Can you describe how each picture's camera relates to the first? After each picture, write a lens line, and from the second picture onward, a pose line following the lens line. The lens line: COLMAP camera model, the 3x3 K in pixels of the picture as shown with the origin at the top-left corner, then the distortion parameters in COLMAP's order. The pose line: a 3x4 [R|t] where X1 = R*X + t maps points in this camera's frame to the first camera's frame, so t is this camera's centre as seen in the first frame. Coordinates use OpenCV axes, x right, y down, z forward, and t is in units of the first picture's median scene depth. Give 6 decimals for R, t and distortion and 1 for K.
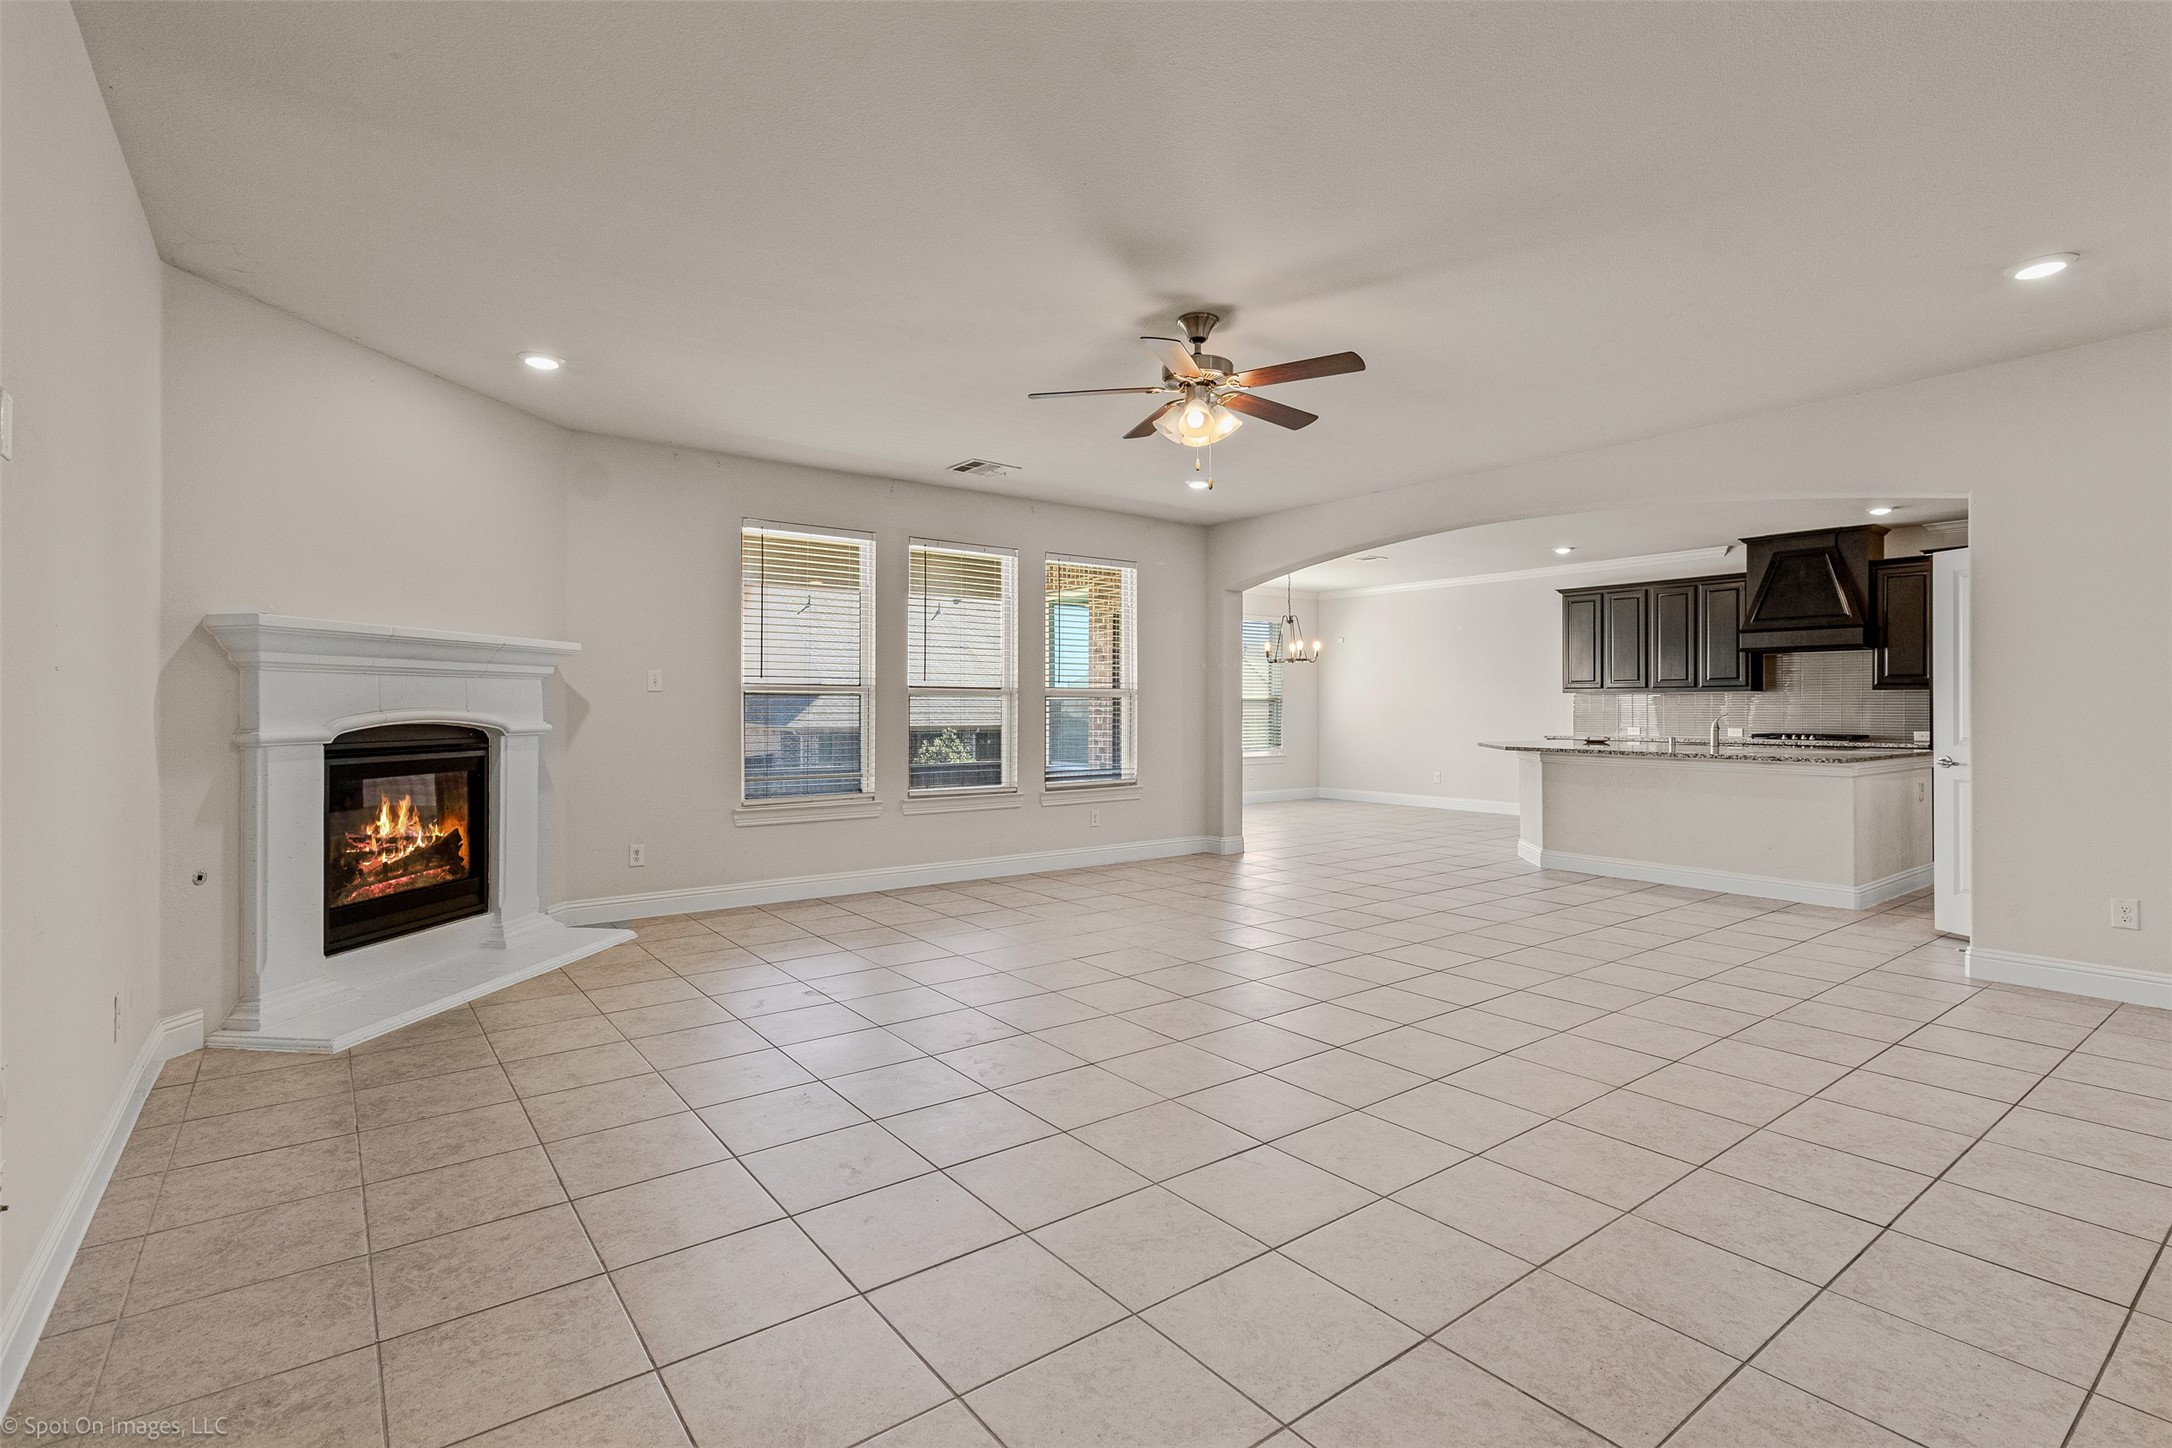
lens RADIAL K [[1022.7, 0, 1082.5], [0, 1022.7, 705.7], [0, 0, 1]] dist [0.003778, 0.000277]
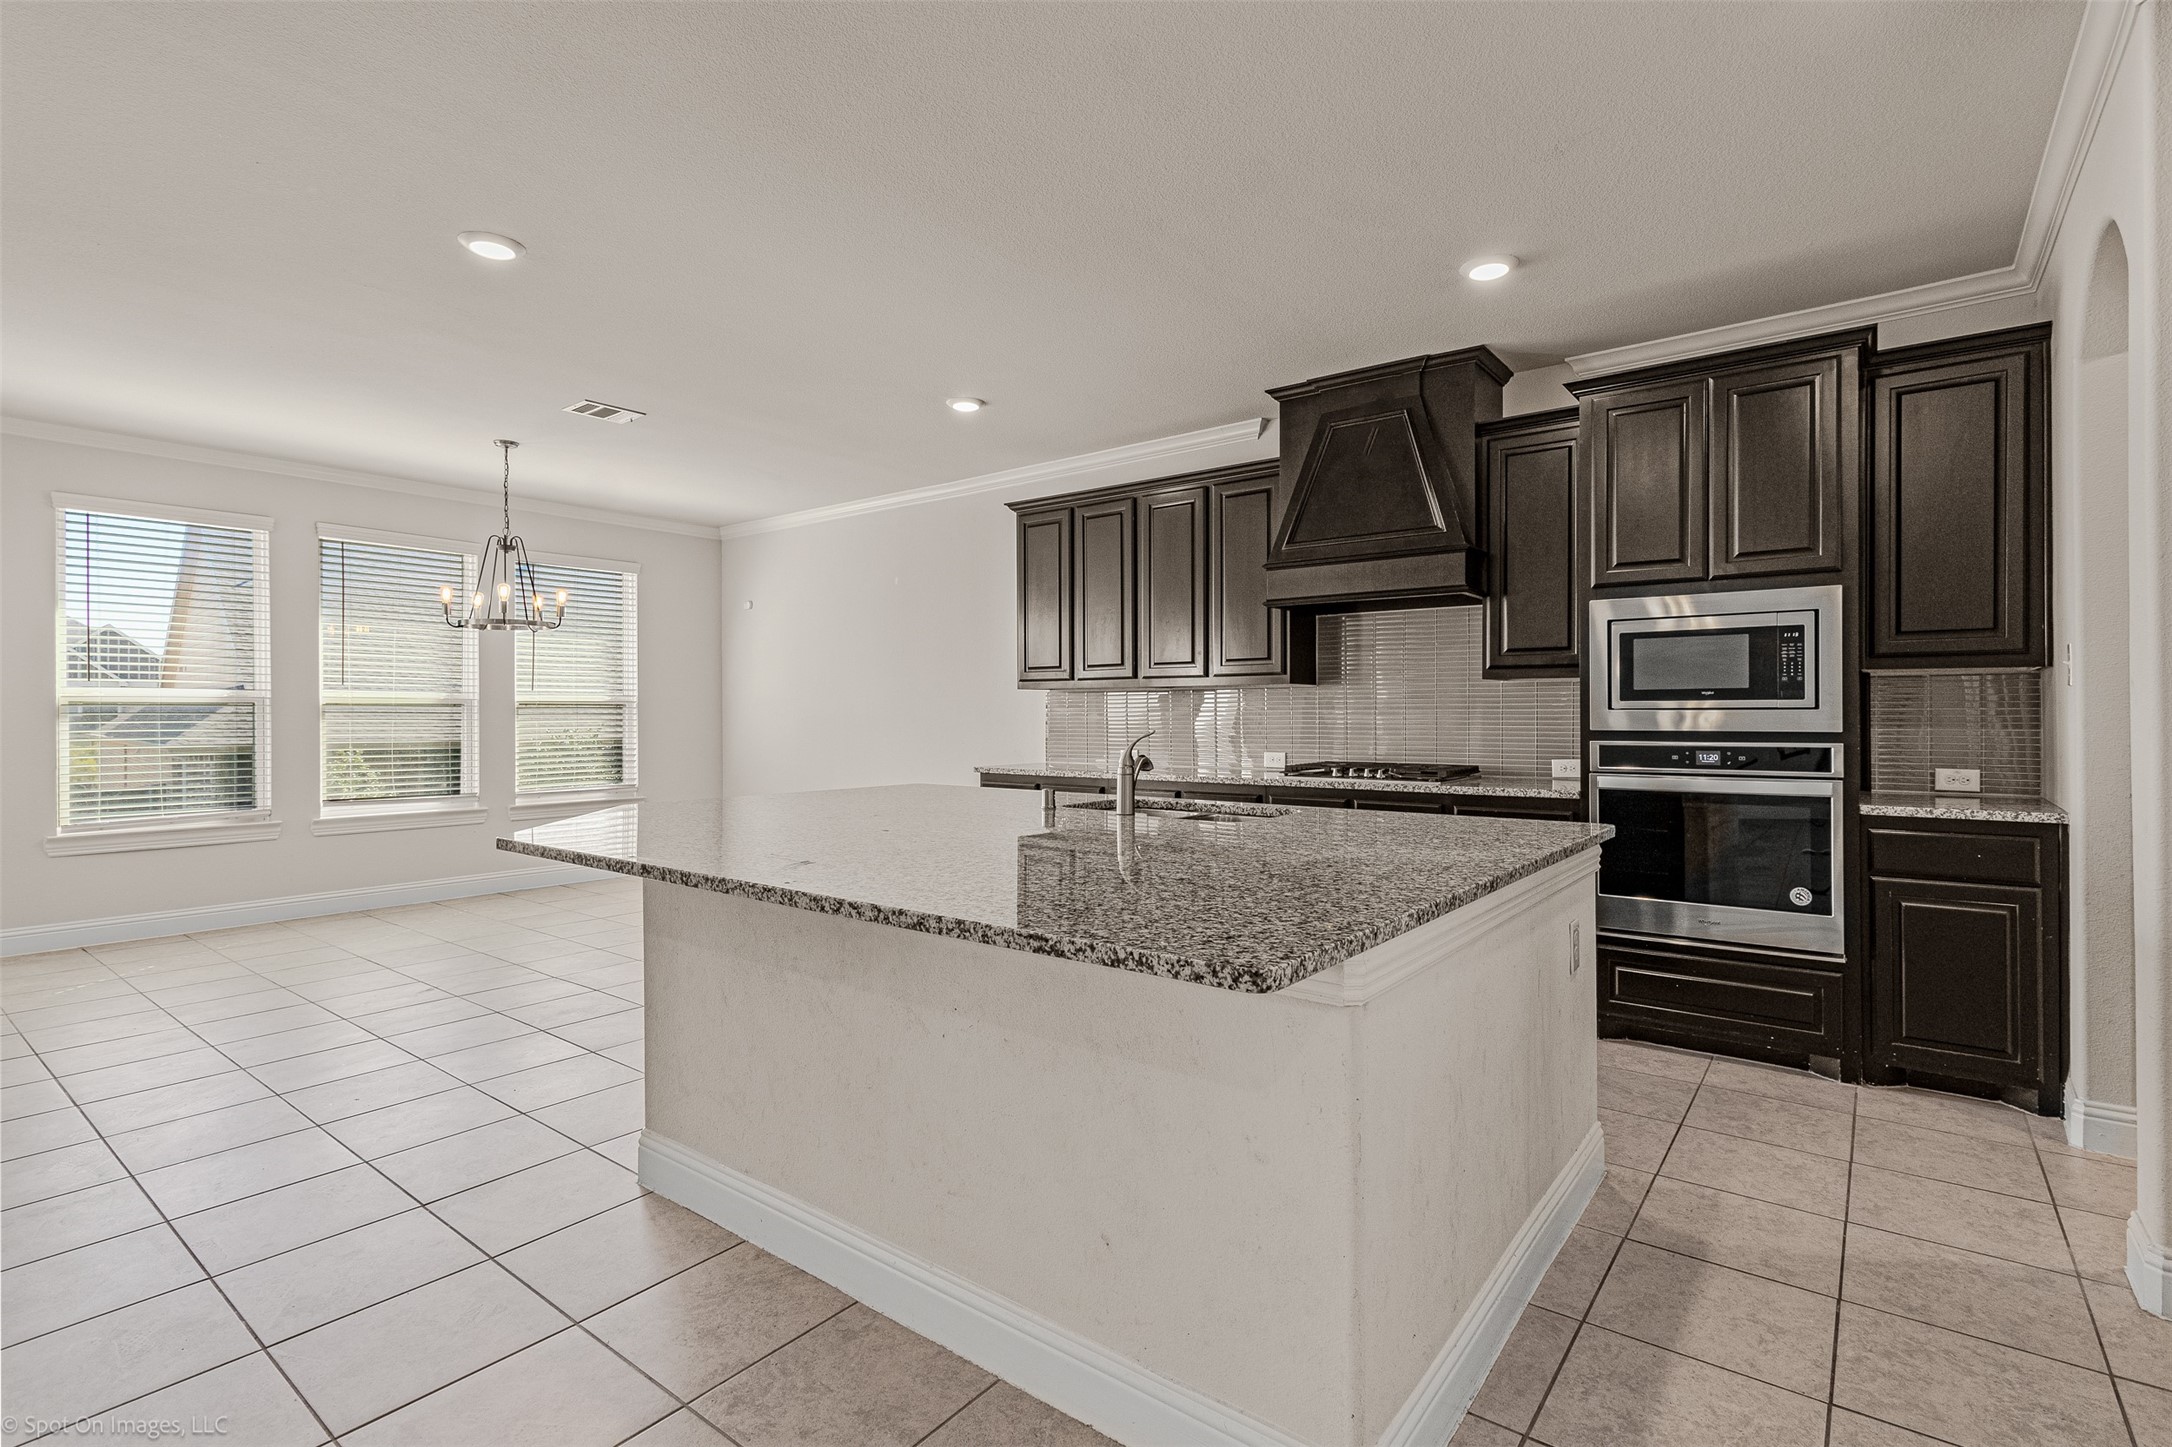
lens RADIAL K [[1022.7, 0, 1089.5], [0, 1022.7, 721.7], [0, 0, 1]] dist [0.003778, 0.000277]
pose [[0.965205, -0.006675, 0.261410, 0.410518], [0.003789, 0.999926, 0.011542, -0.000808], [-0.261468, -0.010150, 0.965159, 0.511846]]
